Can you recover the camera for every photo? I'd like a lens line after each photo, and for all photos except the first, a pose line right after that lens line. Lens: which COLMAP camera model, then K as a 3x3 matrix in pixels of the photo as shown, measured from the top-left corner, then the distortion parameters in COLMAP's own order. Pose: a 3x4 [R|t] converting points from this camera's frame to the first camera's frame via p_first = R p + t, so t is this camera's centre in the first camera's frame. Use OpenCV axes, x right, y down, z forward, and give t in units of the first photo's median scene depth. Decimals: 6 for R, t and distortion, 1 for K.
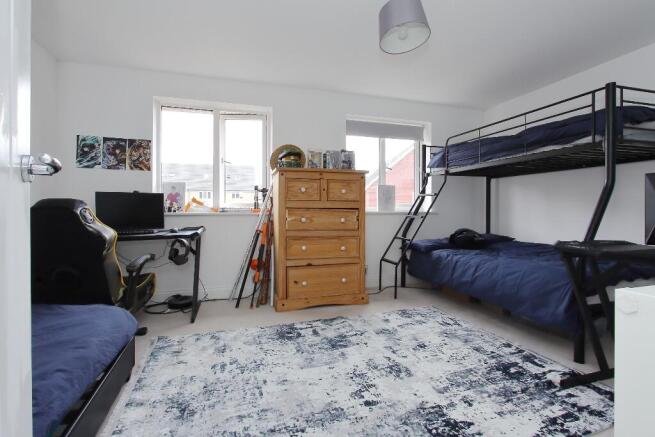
lens RADIAL K [[300.4, 0, 323.0], [0, 300.4, 212.7], [0, 0, 1]] dist [-0.020665, 0.002801]
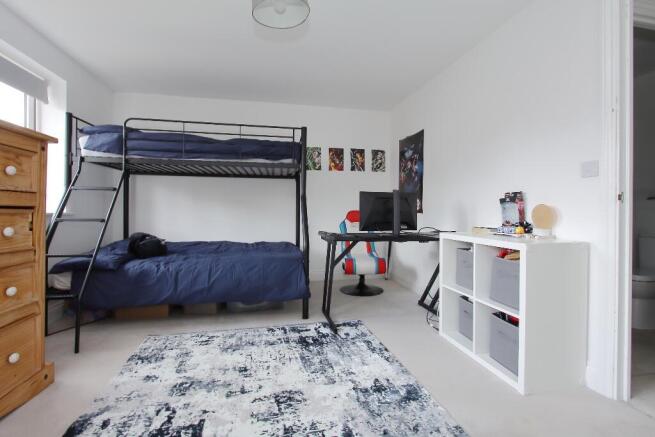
lens RADIAL K [[300.4, 0, 323.2], [0, 300.4, 215.9], [0, 0, 1]] dist [-0.020665, 0.002801]
pose [[0.101350, -0.016189, 0.994719, -0.479442], [0.002784, 0.999868, 0.015989, -0.009383], [-0.994847, 0.001149, 0.101381, 0.664192]]
